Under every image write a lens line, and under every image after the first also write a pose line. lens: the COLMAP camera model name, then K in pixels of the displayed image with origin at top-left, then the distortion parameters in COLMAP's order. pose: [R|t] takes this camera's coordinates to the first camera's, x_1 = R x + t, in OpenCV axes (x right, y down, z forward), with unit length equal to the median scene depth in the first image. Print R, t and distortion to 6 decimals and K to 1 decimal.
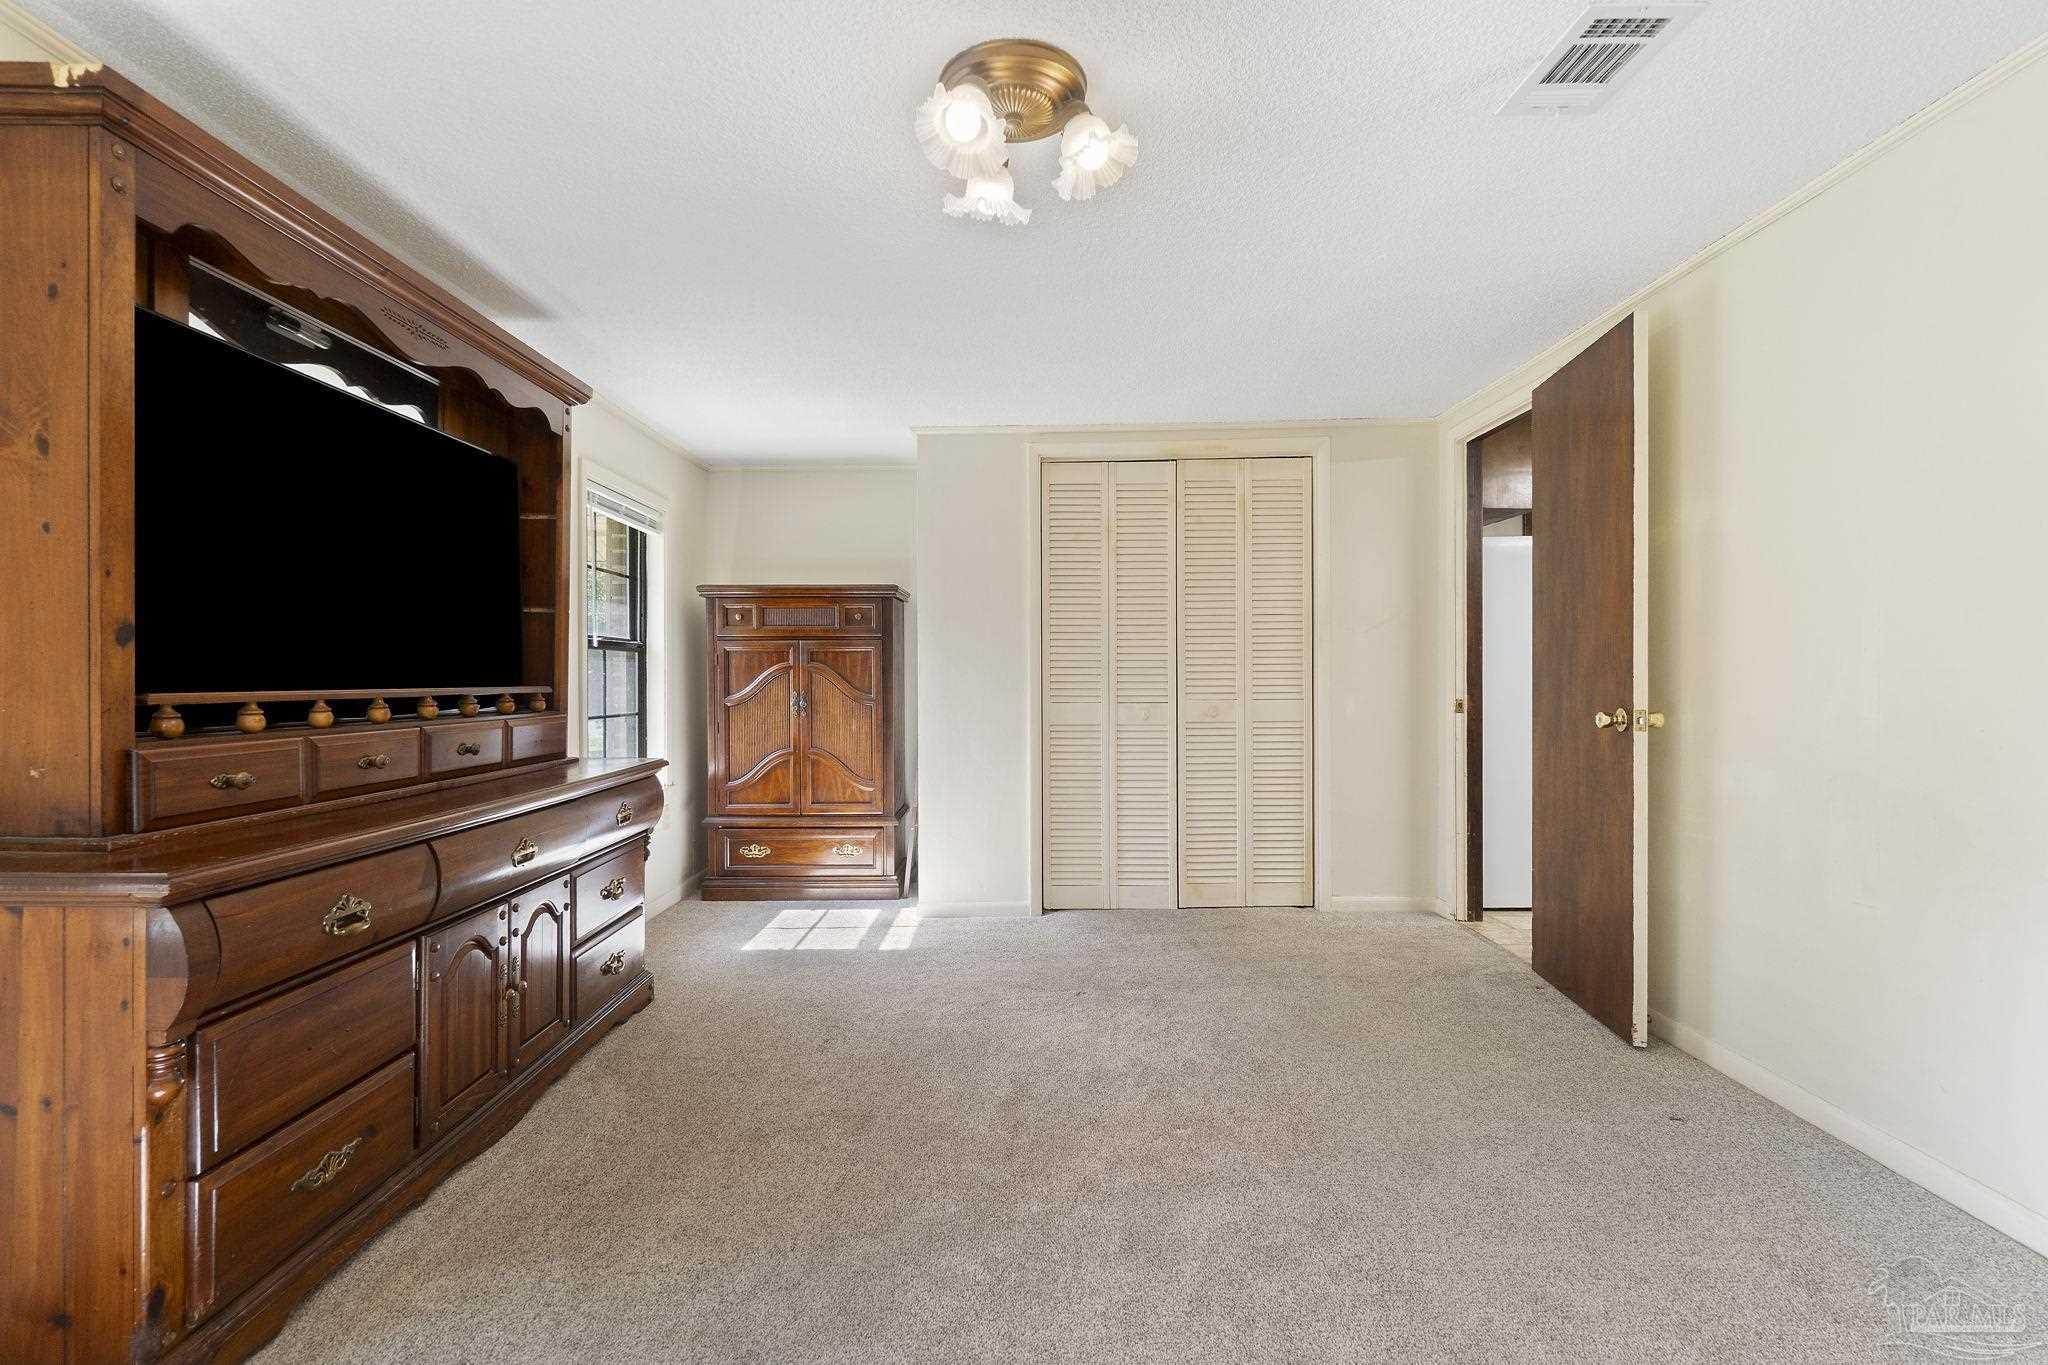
lens RADIAL K [[901.0, 0, 1025.3], [0, 901.0, 684.0], [0, 0, 1]] dist [0.000737, -0.000634]
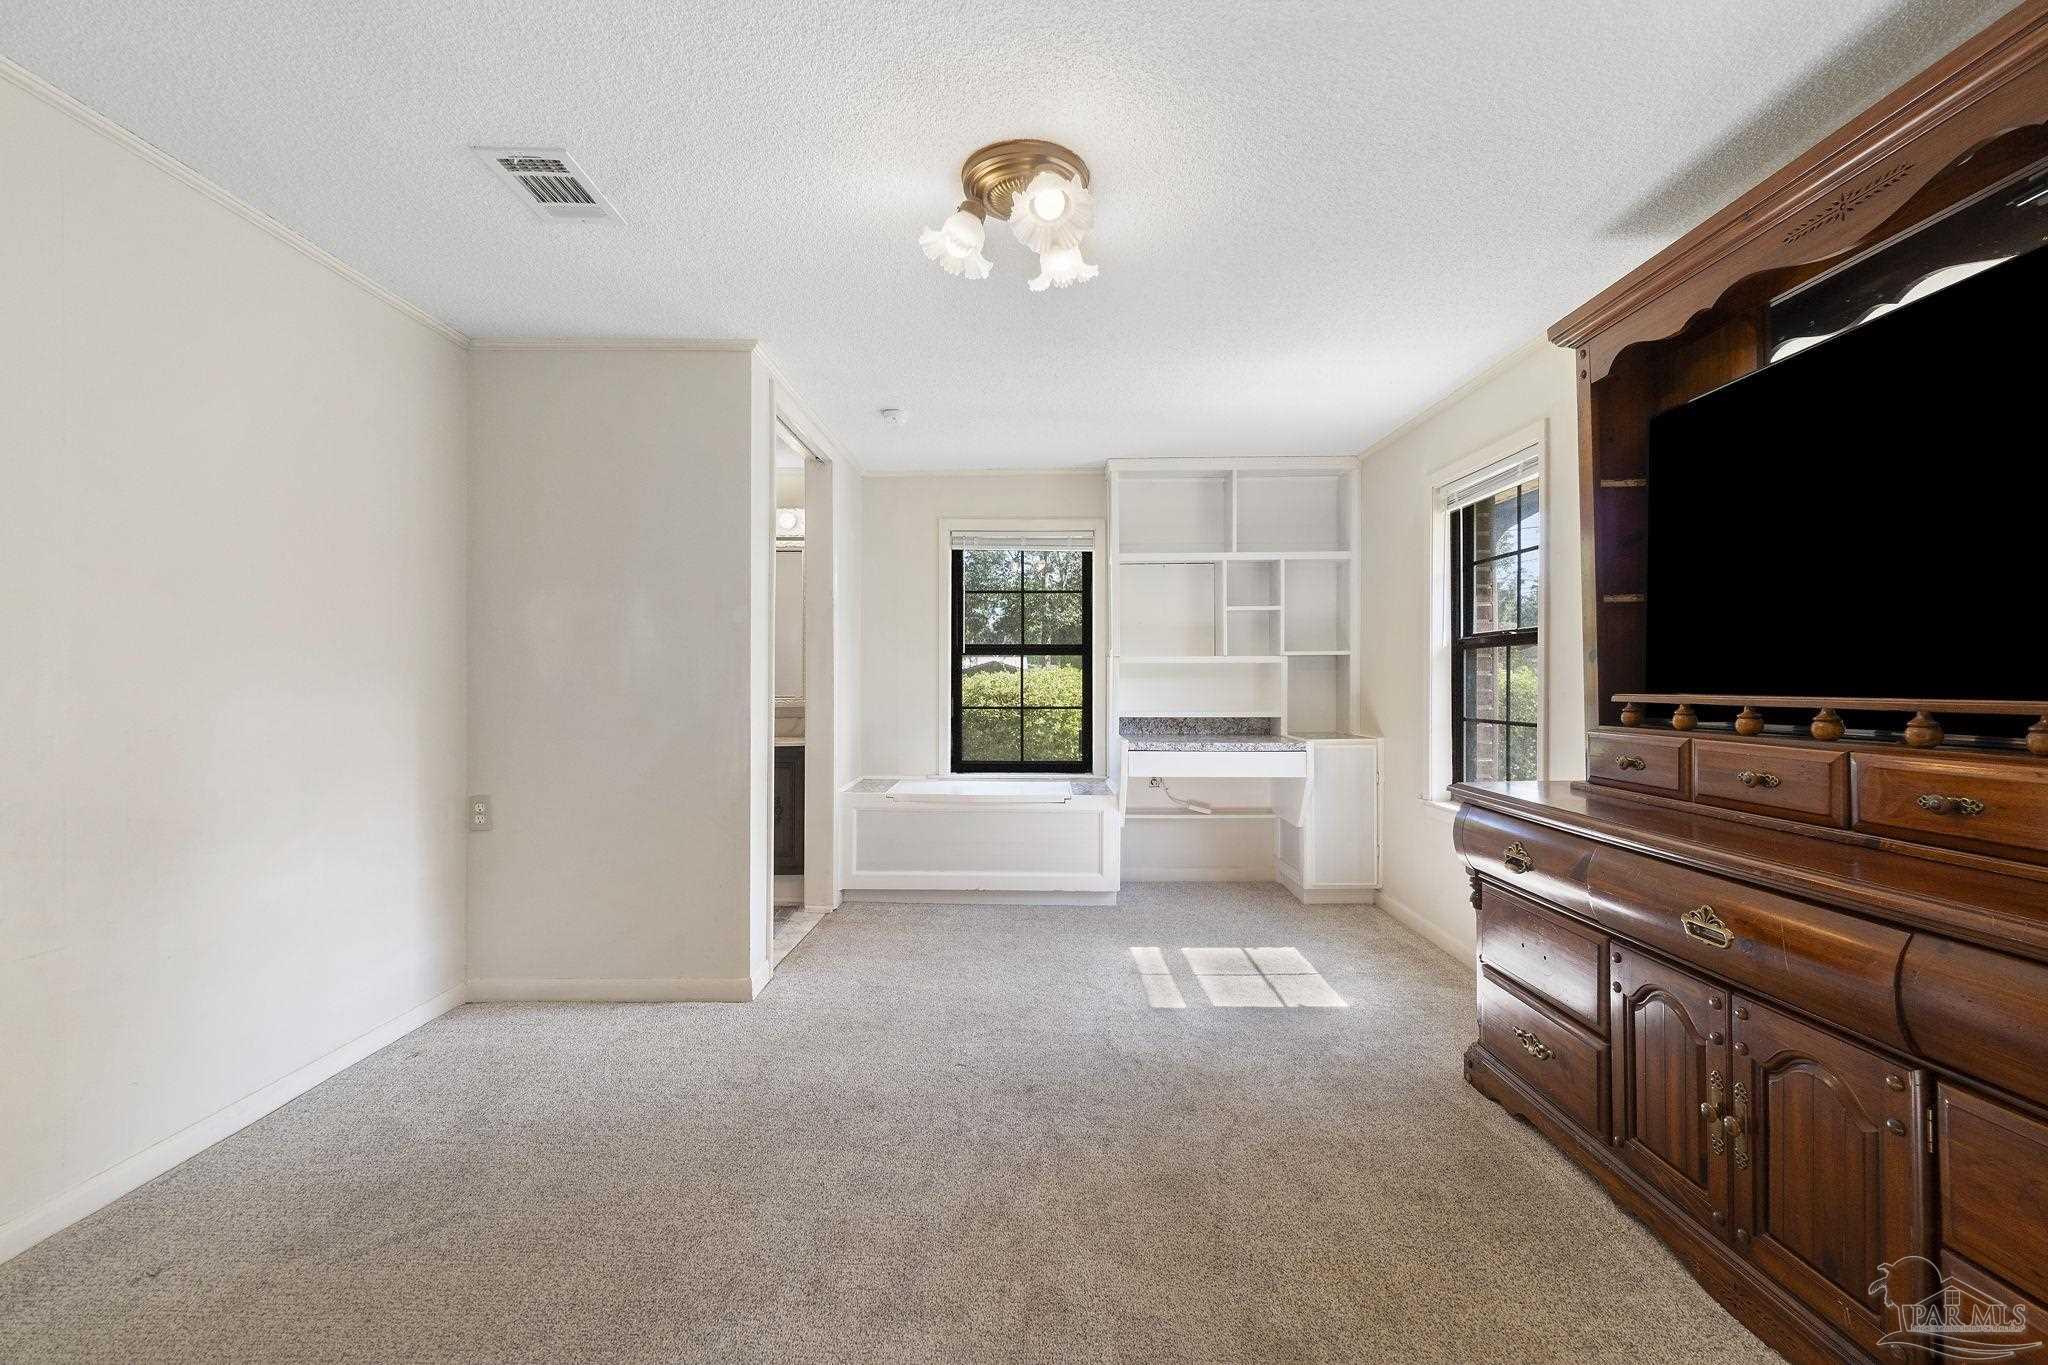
lens RADIAL K [[901.0, 0, 1023.7], [0, 901.0, 676.1], [0, 0, 1]] dist [0.000737, -0.000634]
pose [[-0.999938, 0.004679, -0.010099, 0.002157], [0.004714, 0.999983, -0.003455, -0.014407], [0.010082, -0.003502, -0.999943, 1.882775]]
